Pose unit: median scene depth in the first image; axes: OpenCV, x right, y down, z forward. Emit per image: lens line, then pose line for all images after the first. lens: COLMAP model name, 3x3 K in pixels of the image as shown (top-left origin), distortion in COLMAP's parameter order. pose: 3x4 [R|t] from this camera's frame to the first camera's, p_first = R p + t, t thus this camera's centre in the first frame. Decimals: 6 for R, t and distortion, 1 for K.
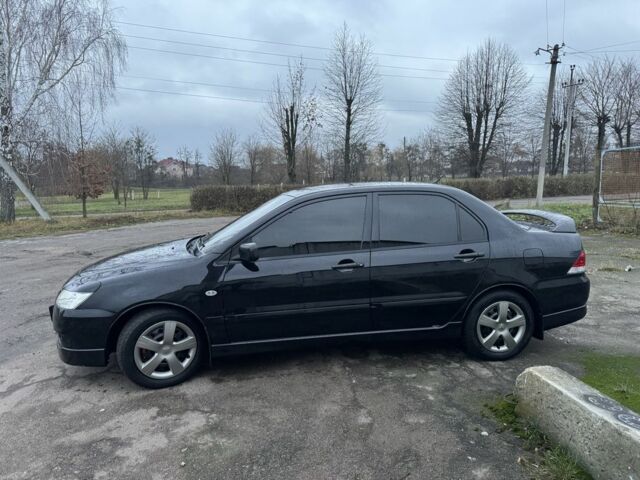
lens RADIAL K [[451.9, 0, 320.3], [0, 451.9, 245.8], [0, 0, 1]] dist [0.029132, -0.037054]
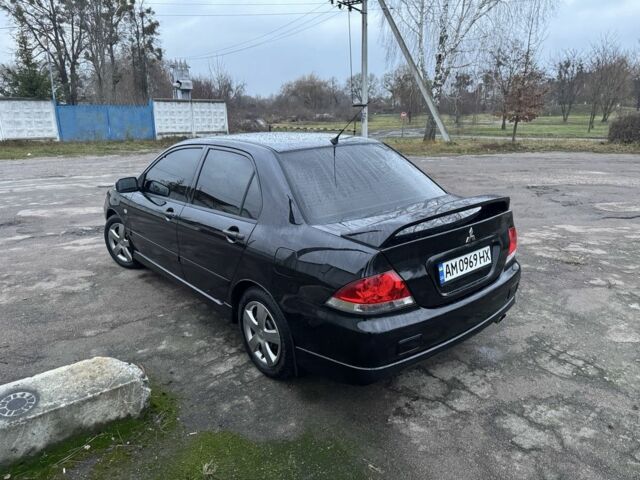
lens RADIAL K [[451.9, 0, 321.8], [0, 451.9, 242.4], [0, 0, 1]] dist [0.029132, -0.037054]
pose [[0.519698, 0.261507, -0.813344, 0.121610], [-0.125447, 0.965042, 0.230125, -0.019304], [0.845090, -0.017564, 0.534335, 0.078301]]
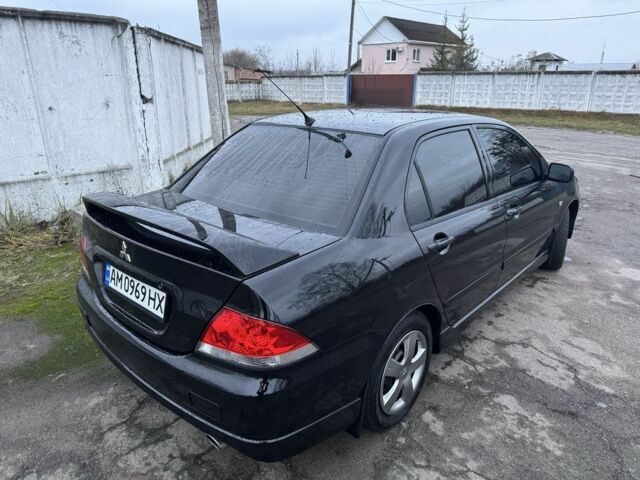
lens RADIAL K [[451.9, 0, 319.4], [0, 451.9, 240.4], [0, 0, 1]] dist [0.029132, -0.037054]
pose [[-0.780595, 0.223979, -0.583527, 0.084303], [-0.075414, 0.893019, 0.443656, -0.035226], [0.620470, 0.390321, -0.680195, 0.199624]]
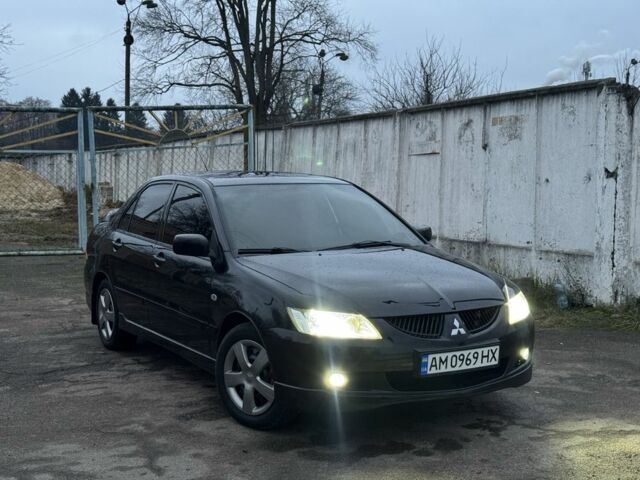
lens RADIAL K [[893.3, 0, 319.7], [0, 893.3, 237.1], [0, 0, 1]] dist [0.116301, 0.000000]
pose [[-0.351334, -0.047646, 0.935037, -0.201185], [0.144176, 0.984038, 0.104316, -0.022876], [-0.925082, 0.171460, -0.338857, 0.192478]]
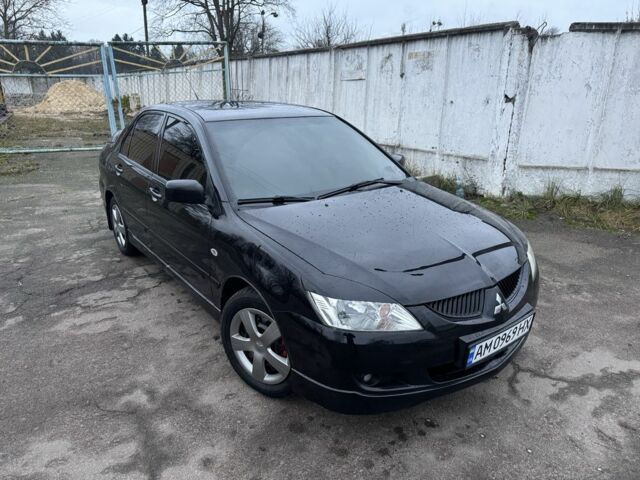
lens RADIAL K [[451.9, 0, 319.0], [0, 451.9, 239.5], [0, 0, 1]] dist [0.029132, -0.037054]
pose [[-0.461556, -0.268959, 0.845356, -0.110622], [0.134655, 0.920648, 0.366435, -0.025728], [-0.876832, 0.282962, -0.388714, 0.169329]]
